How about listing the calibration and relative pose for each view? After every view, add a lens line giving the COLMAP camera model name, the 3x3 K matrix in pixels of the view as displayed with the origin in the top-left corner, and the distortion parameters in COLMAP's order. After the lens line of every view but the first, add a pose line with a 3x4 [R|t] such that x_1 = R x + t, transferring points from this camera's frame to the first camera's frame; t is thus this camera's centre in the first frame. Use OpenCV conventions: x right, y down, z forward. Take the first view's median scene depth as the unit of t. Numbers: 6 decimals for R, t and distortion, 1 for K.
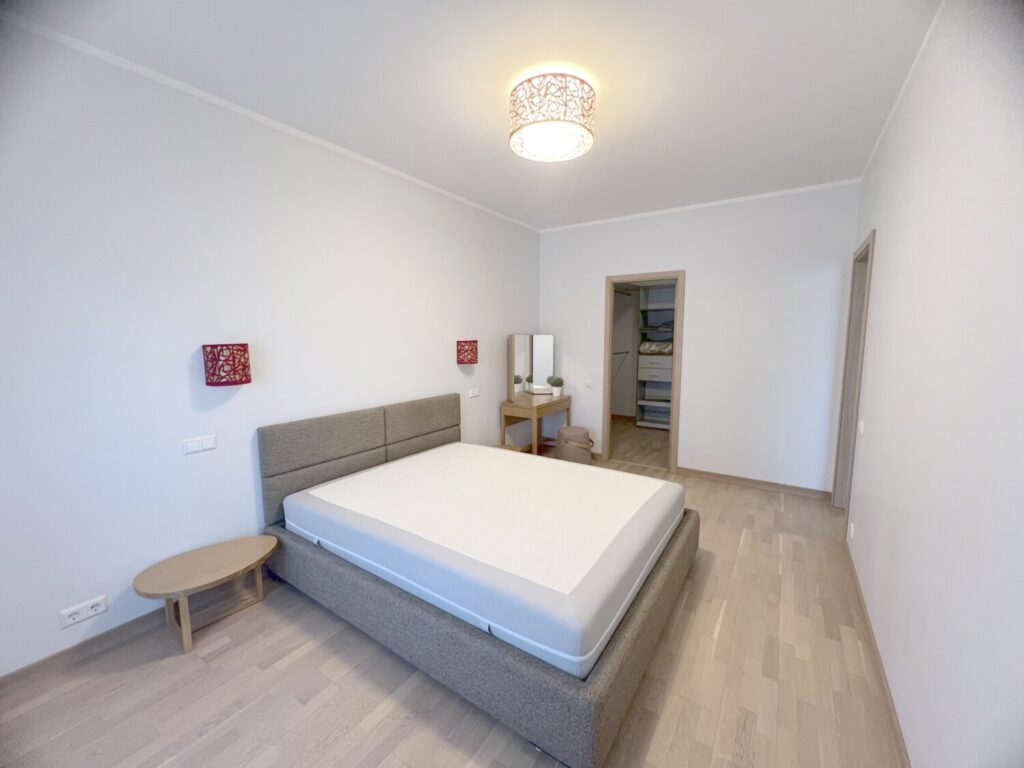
lens RADIAL K [[407.1, 0, 511.4], [0, 407.1, 382.8], [0, 0, 1]] dist [-0.000829, -0.000104]
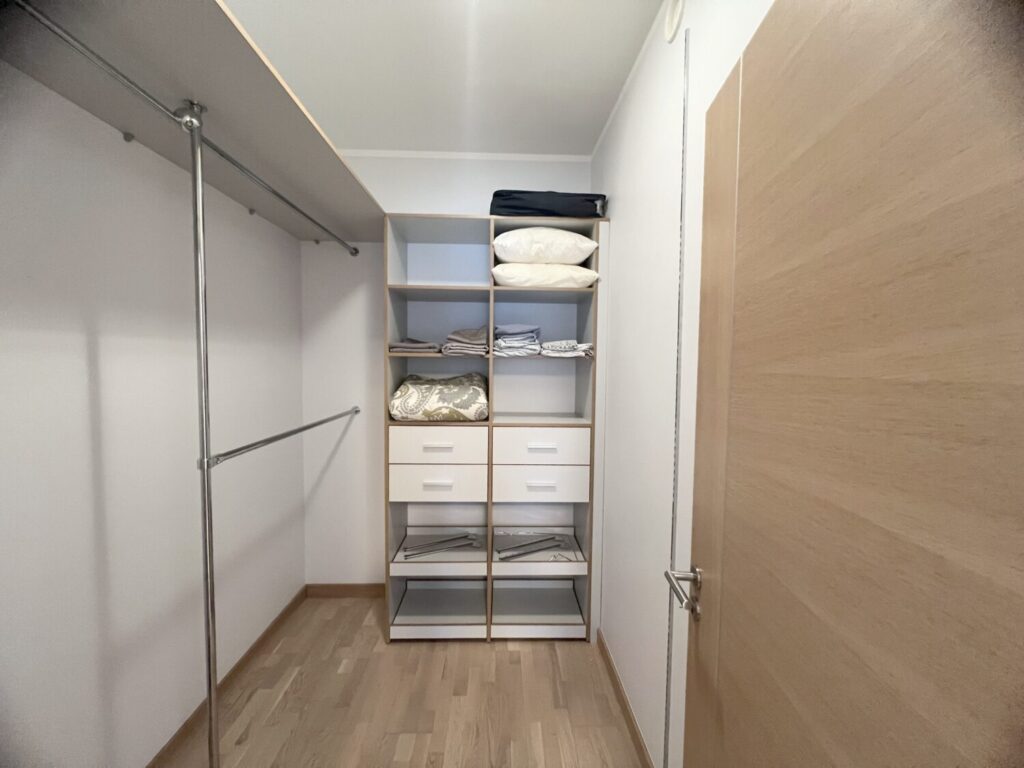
lens RADIAL K [[407.1, 0, 515.0], [0, 407.1, 380.1], [0, 0, 1]] dist [-0.000829, -0.000104]
pose [[0.808445, -0.014107, 0.588402, 0.358360], [0.052532, 0.997452, -0.048263, -0.145864], [-0.586222, 0.069928, 0.807127, 1.190299]]
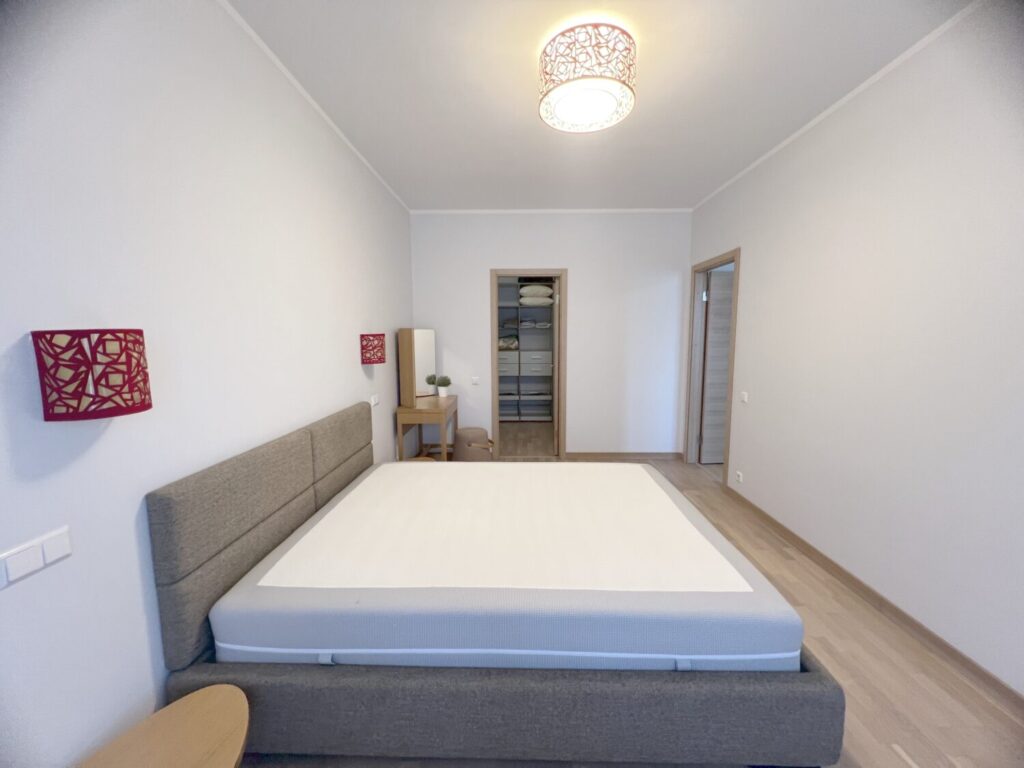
lens RADIAL K [[407.1, 0, 516.9], [0, 407.1, 382.5], [0, 0, 1]] dist [-0.000829, -0.000104]
pose [[0.839719, -0.063936, 0.539244, -0.309464], [0.064690, 0.997751, 0.017563, -0.005790], [-0.539154, 0.020136, 0.841966, 0.190251]]
